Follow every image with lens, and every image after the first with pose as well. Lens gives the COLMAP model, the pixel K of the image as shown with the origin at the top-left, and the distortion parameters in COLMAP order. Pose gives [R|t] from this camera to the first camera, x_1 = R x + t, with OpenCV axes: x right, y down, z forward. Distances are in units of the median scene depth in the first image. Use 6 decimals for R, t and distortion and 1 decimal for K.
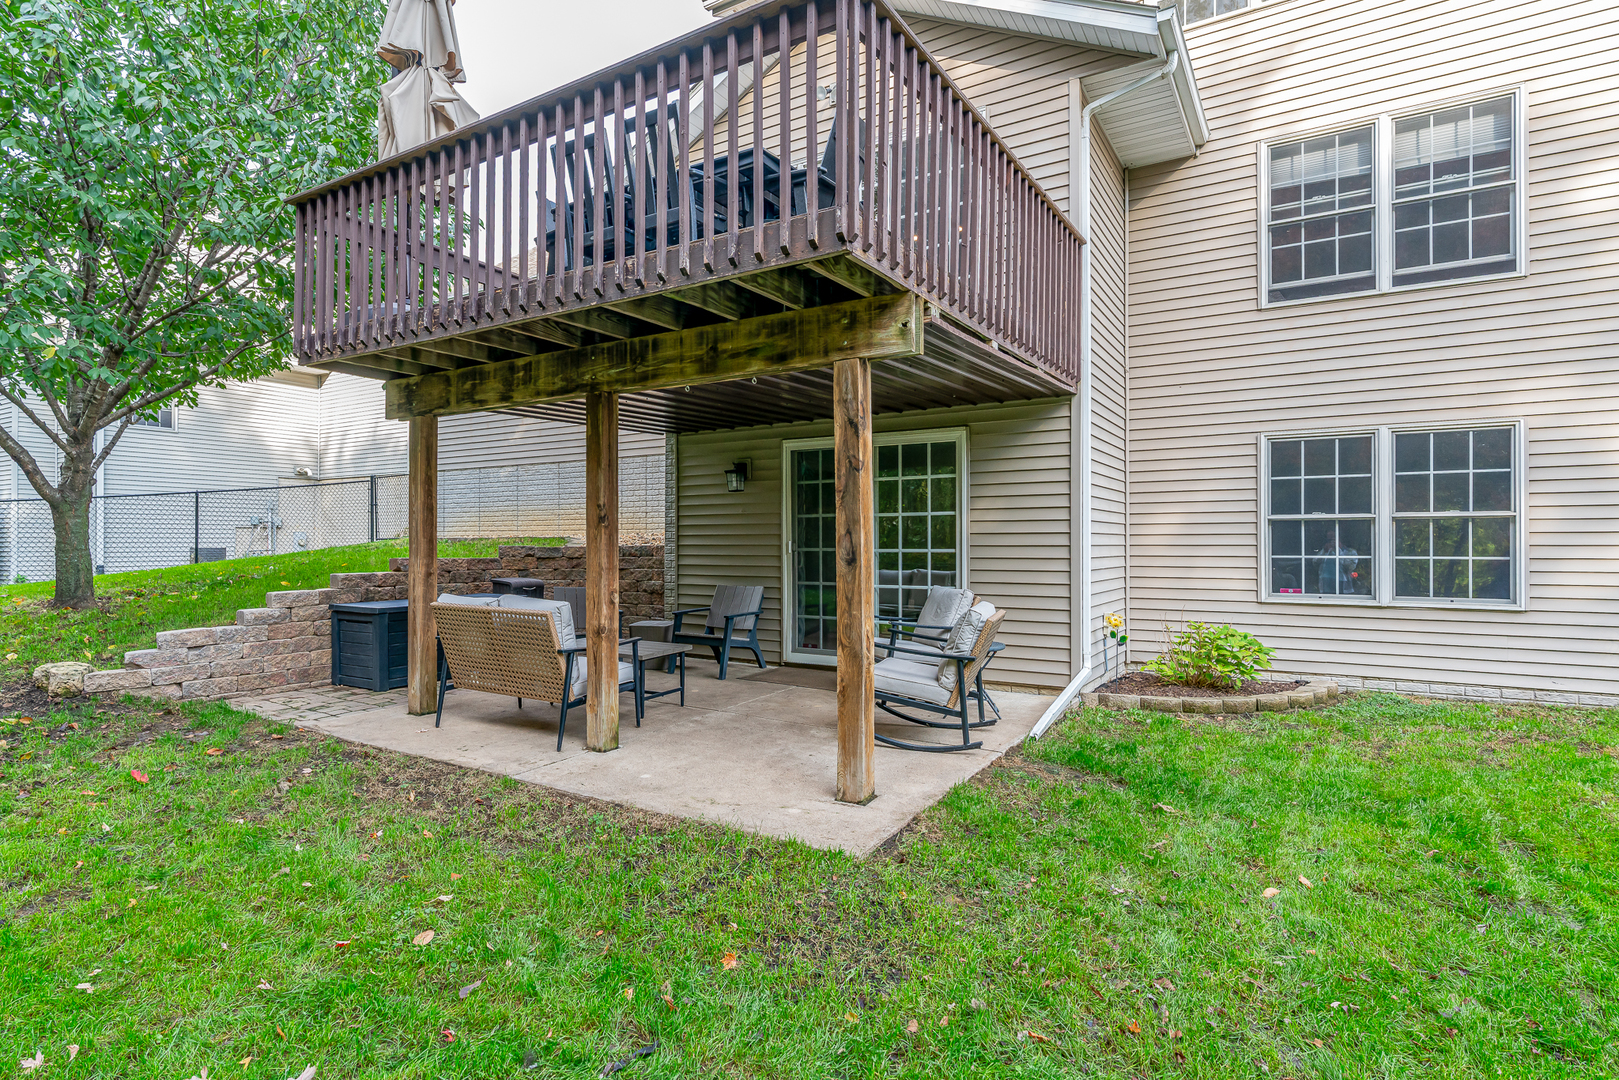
lens RADIAL K [[832.8, 0, 807.7], [0, 832.8, 543.5], [0, 0, 1]] dist [-0.003519, 0.001019]
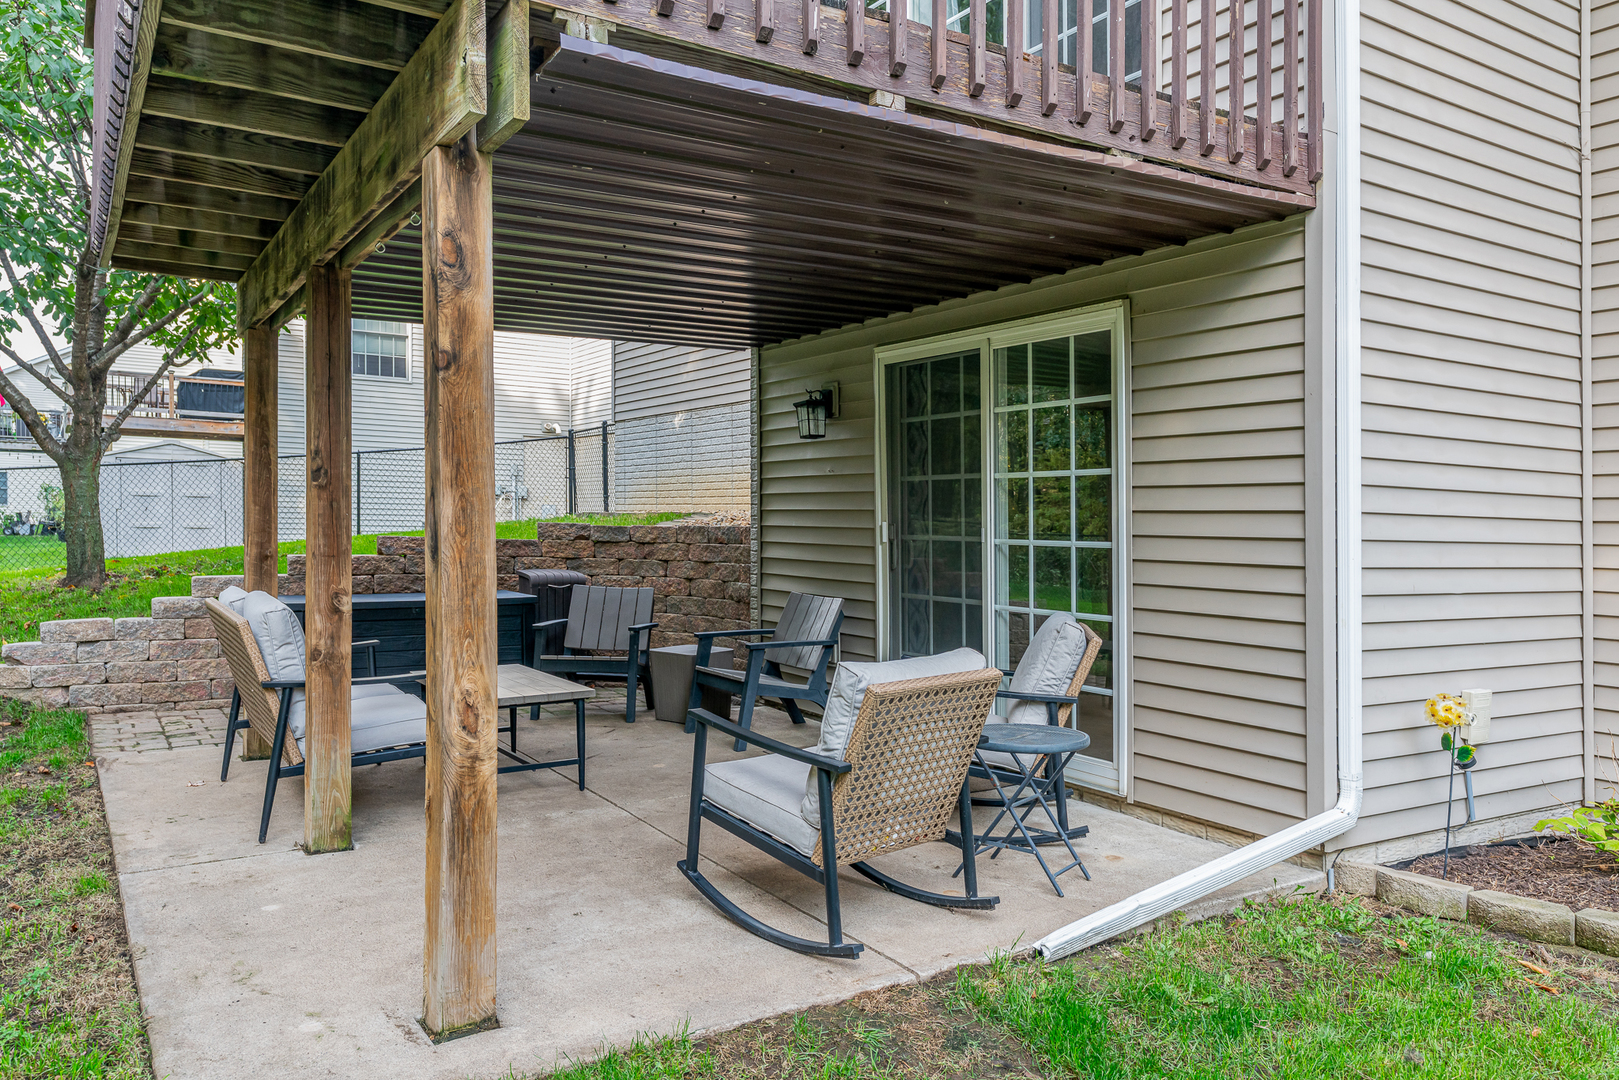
lens RADIAL K [[1194.9, 0, 810.4], [0, 1194.9, 528.4], [0, 0, 1]] dist [0.008528, -0.000592]
pose [[0.896420, 0.020379, -0.442737, 0.338132], [-0.021369, 0.999768, 0.002753, 0.000130], [0.442690, 0.006993, 0.896647, 0.265664]]
